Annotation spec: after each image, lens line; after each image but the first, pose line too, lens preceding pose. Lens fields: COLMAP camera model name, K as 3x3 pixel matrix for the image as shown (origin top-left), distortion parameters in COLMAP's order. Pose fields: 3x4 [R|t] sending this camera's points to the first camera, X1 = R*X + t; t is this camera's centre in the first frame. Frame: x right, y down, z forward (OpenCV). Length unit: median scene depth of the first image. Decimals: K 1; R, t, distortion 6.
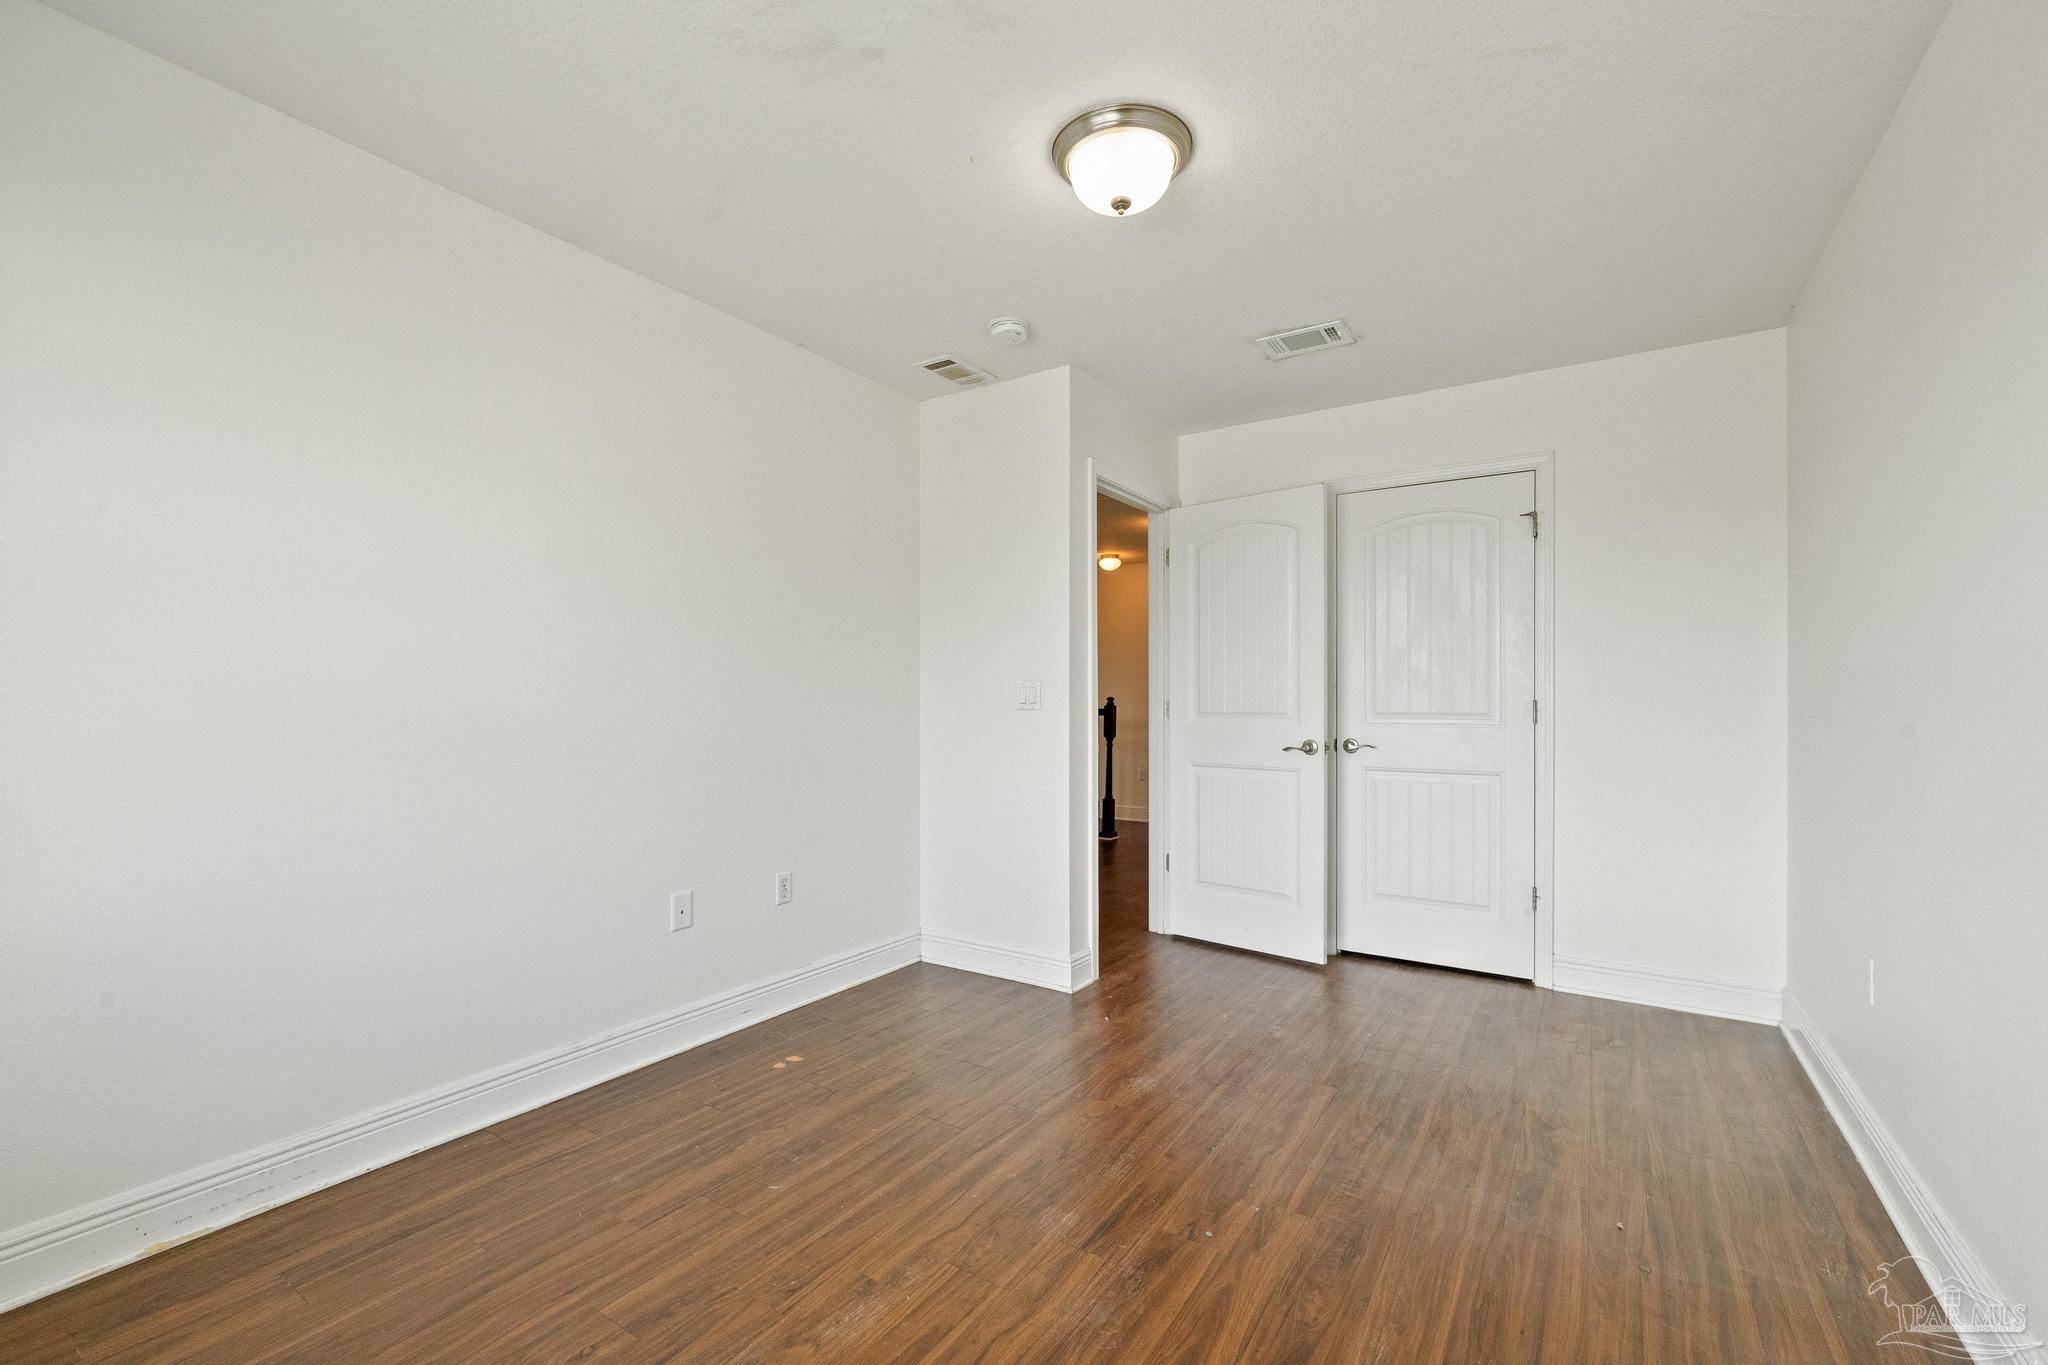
lens RADIAL K [[865.8, 0, 1023.4], [0, 865.8, 694.8], [0, 0, 1]] dist [0.006191, 0.000258]
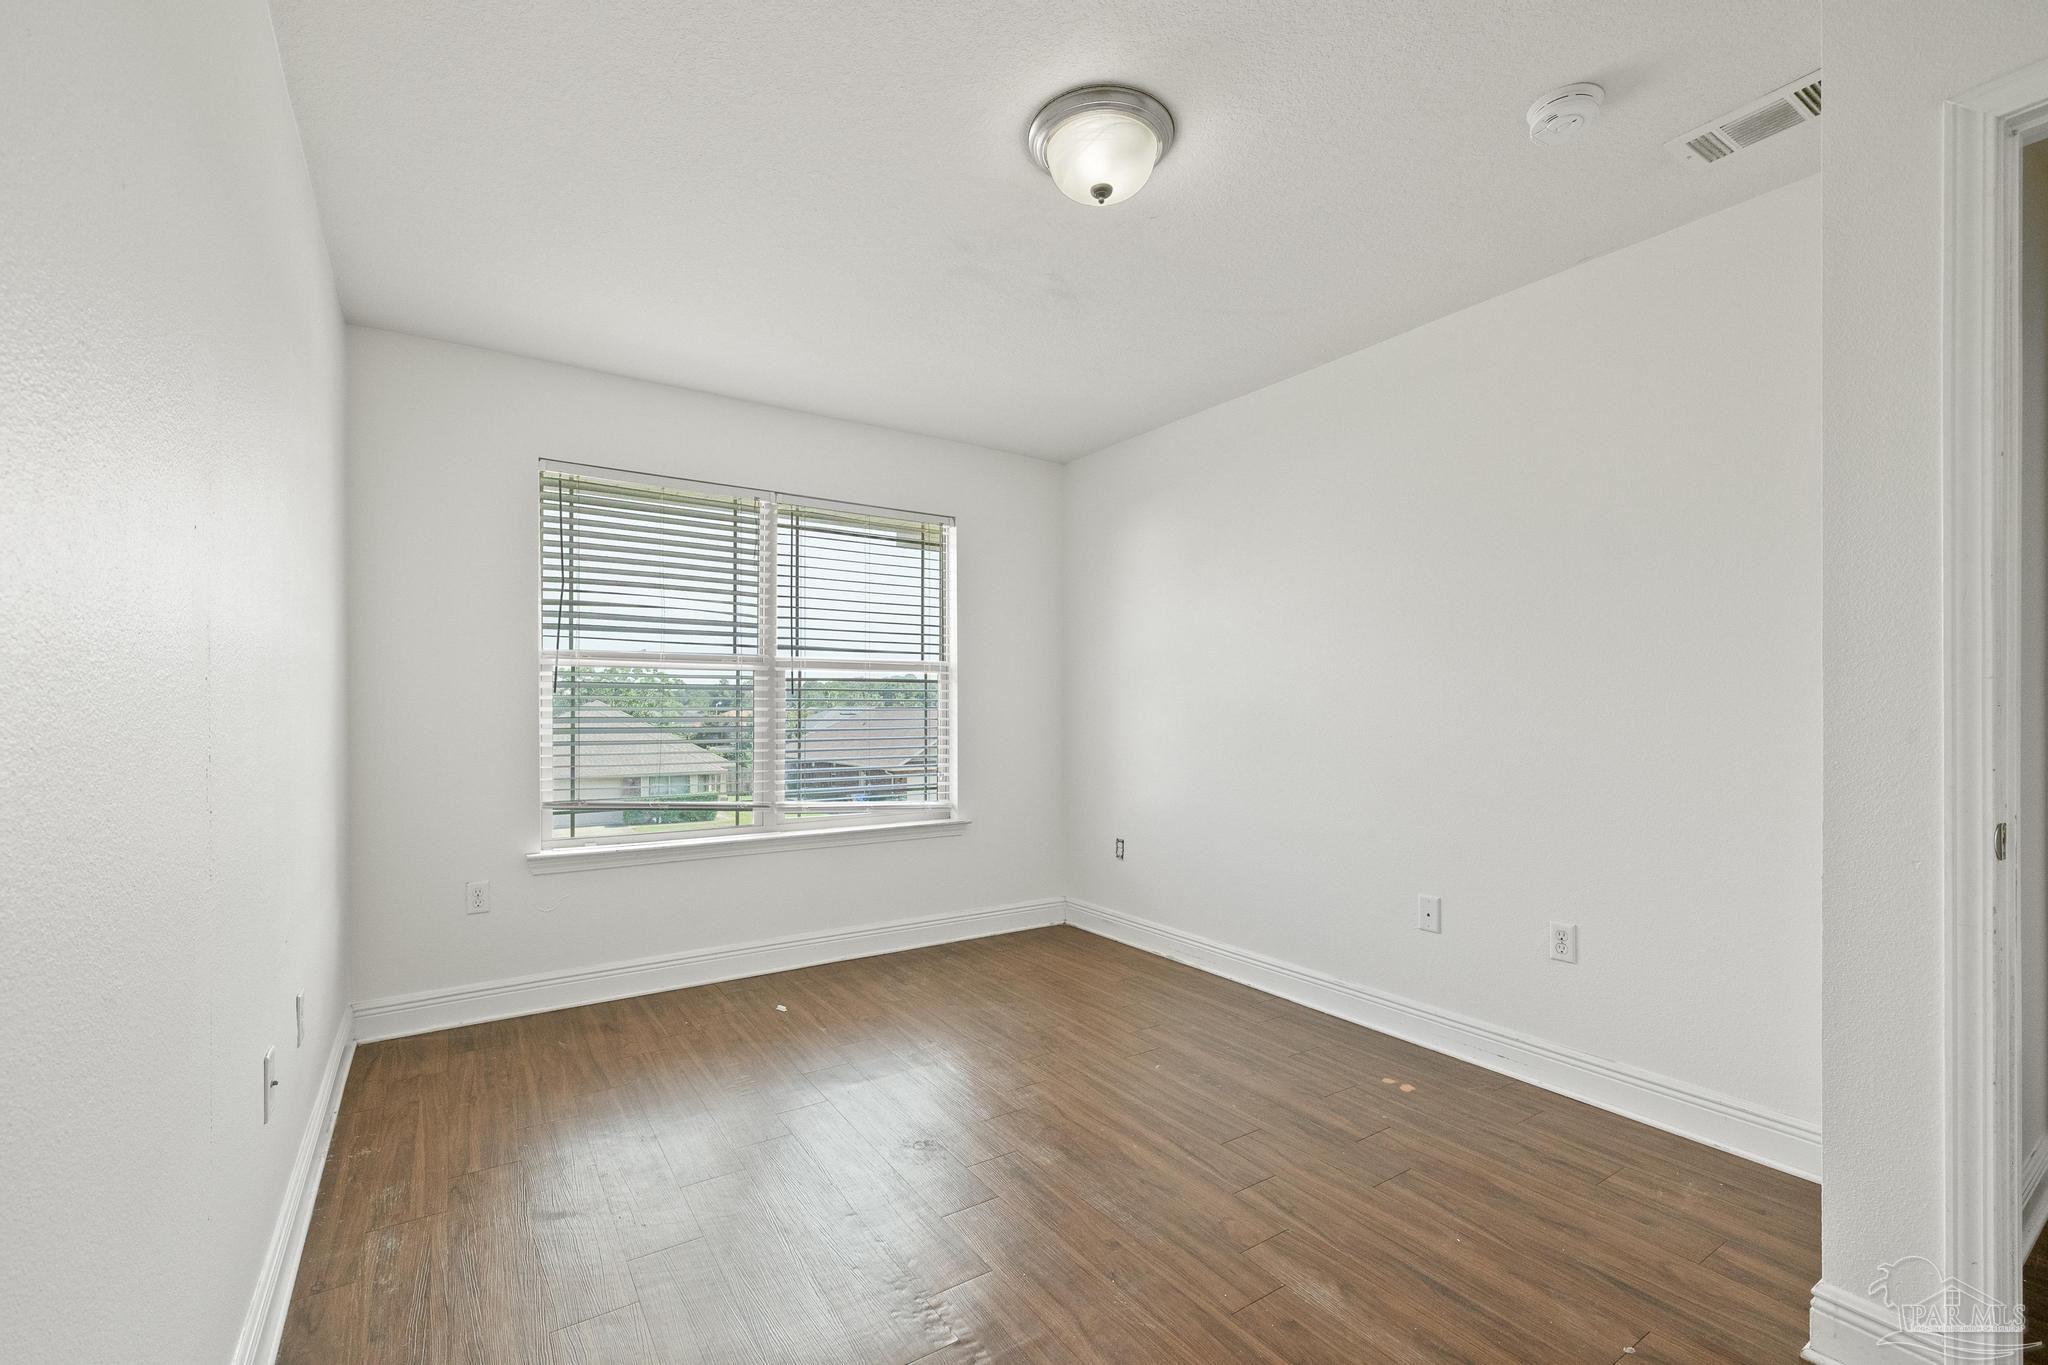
lens RADIAL K [[865.8, 0, 1019.3], [0, 865.8, 709.9], [0, 0, 1]] dist [0.006191, 0.000258]
pose [[-0.370503, 0.003903, -0.928823, 0.856756], [-0.000080, 0.999991, 0.004234, 0.000981], [0.928831, 0.001643, -0.370500, 1.056513]]
